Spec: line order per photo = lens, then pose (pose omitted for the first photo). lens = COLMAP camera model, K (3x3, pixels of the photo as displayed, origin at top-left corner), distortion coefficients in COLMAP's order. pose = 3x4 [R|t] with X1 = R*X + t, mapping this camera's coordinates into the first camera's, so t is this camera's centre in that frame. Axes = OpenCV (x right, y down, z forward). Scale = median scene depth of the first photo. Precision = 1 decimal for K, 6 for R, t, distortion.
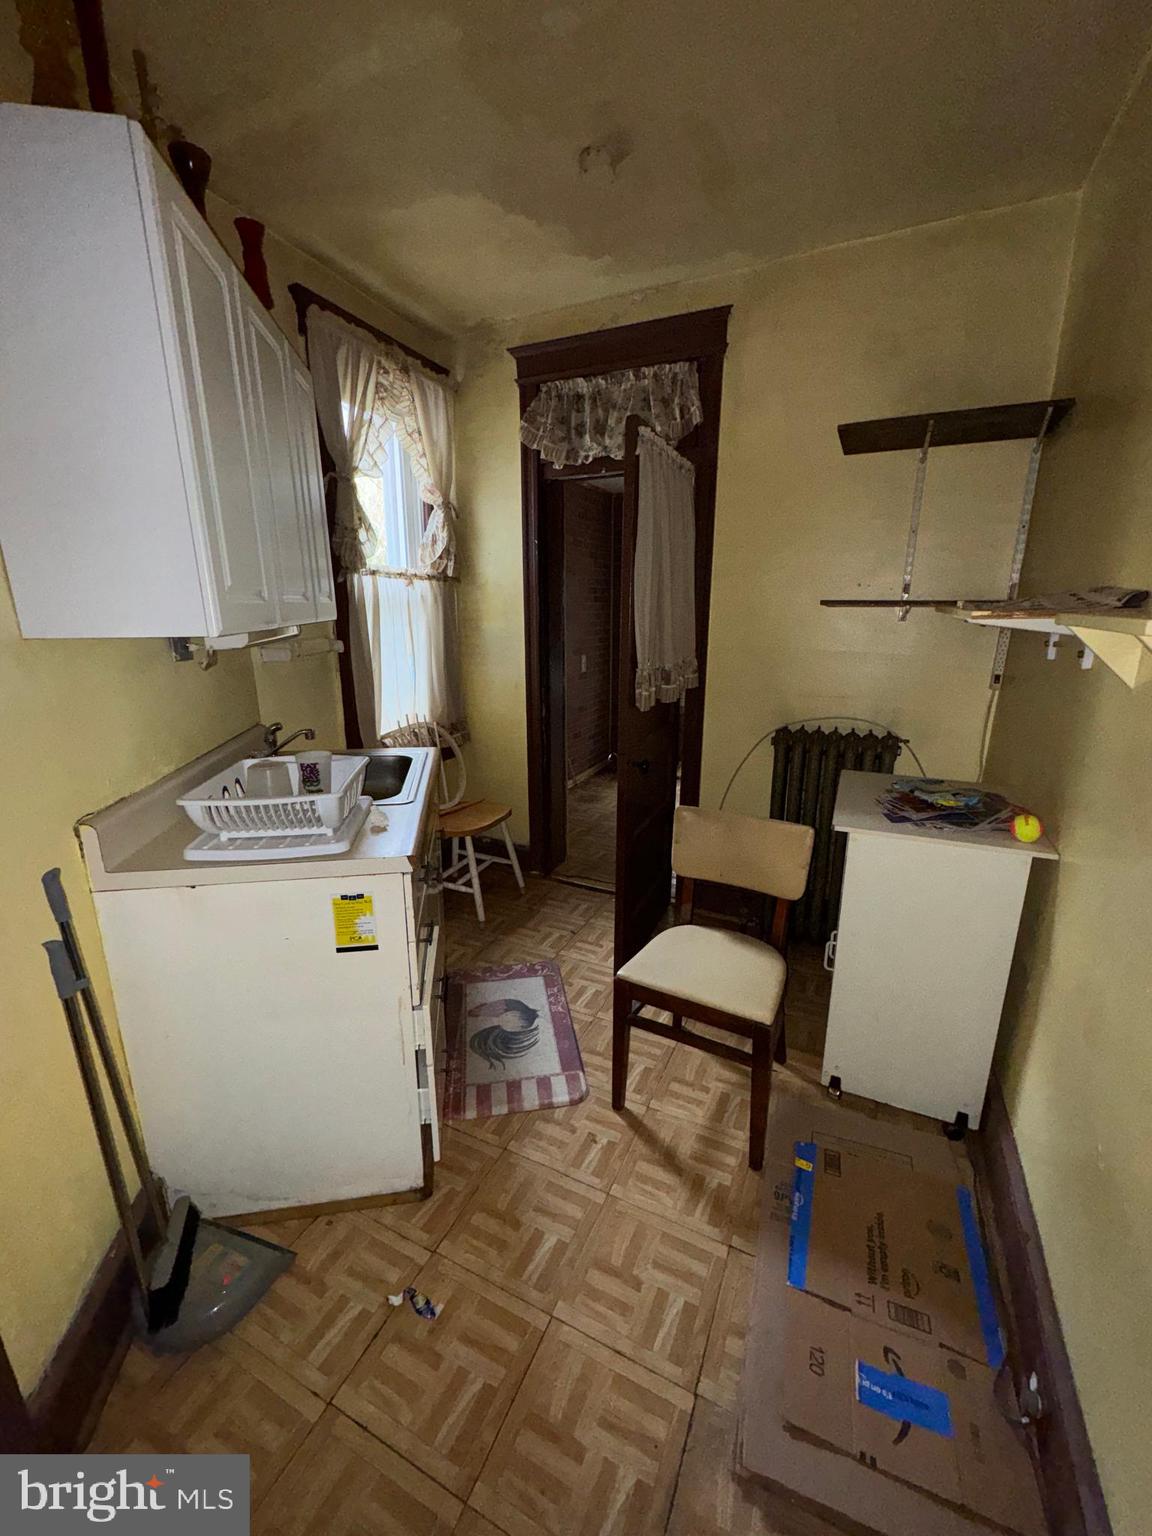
lens RADIAL K [[607.1, 0, 577.9], [0, 607.1, 776.3], [0, 0, 1]] dist [0.000498, 0.000035]
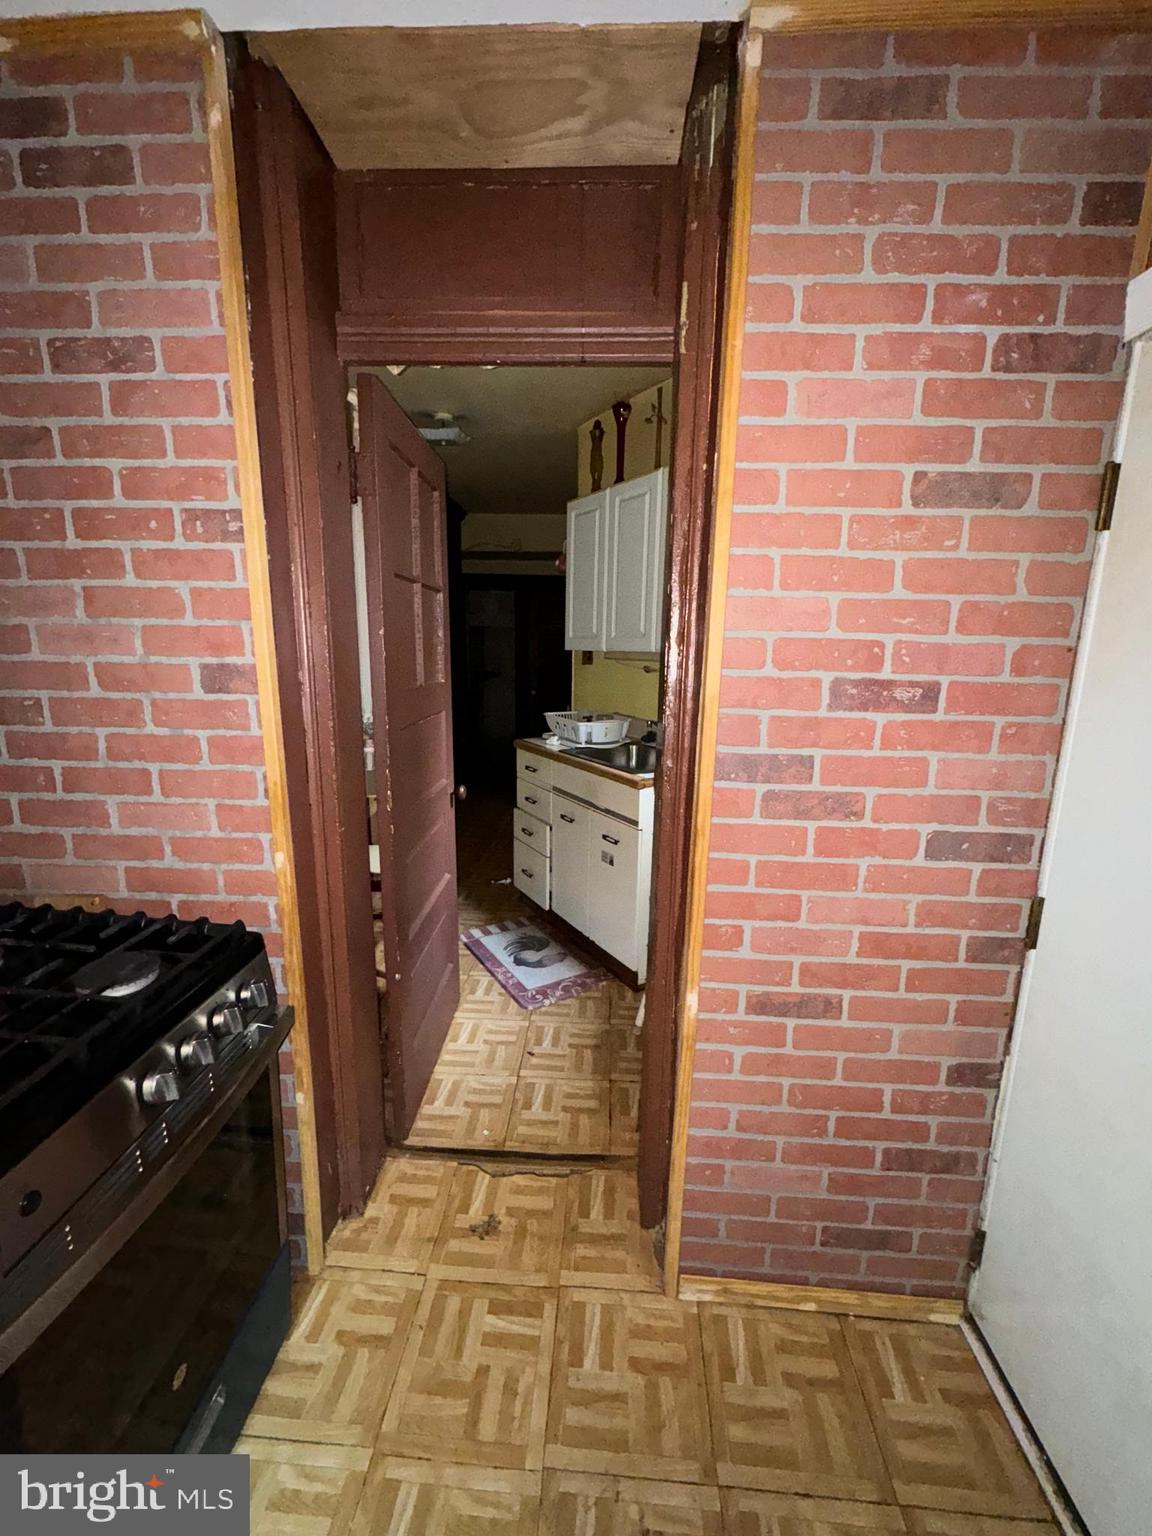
lens RADIAL K [[607.1, 0, 578.5], [0, 607.1, 766.6], [0, 0, 1]] dist [0.000498, 0.000035]
pose [[-0.925653, 0.053507, -0.374571, 0.258084], [-0.116890, 0.901088, 0.417584, -0.510118], [0.359865, 0.430321, -0.827841, 1.921400]]
